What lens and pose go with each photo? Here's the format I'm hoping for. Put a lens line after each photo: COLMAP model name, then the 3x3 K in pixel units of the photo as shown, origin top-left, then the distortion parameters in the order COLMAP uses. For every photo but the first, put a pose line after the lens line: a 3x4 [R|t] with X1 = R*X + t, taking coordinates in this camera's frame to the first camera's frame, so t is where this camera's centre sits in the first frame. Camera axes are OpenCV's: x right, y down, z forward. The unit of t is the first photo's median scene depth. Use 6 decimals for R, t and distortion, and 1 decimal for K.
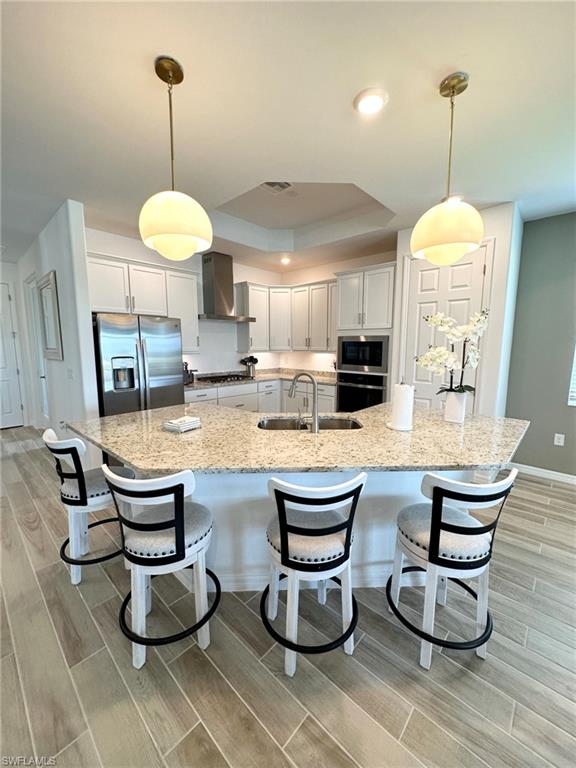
lens RADIAL K [[306.5, 0, 288.7], [0, 306.5, 382.1], [0, 0, 1]] dist [-0.001982, 0.001340]
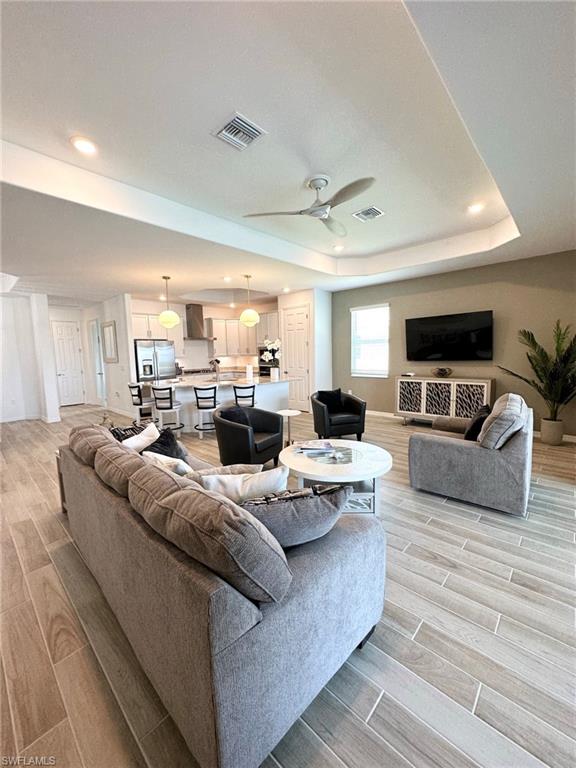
lens RADIAL K [[306.5, 0, 287.0], [0, 306.5, 385.6], [0, 0, 1]] dist [-0.001982, 0.001340]
pose [[0.999610, -0.025665, -0.011041, 0.332949], [0.025511, 0.999578, -0.013888, 0.111282], [0.011393, 0.013601, 0.999843, -0.823046]]
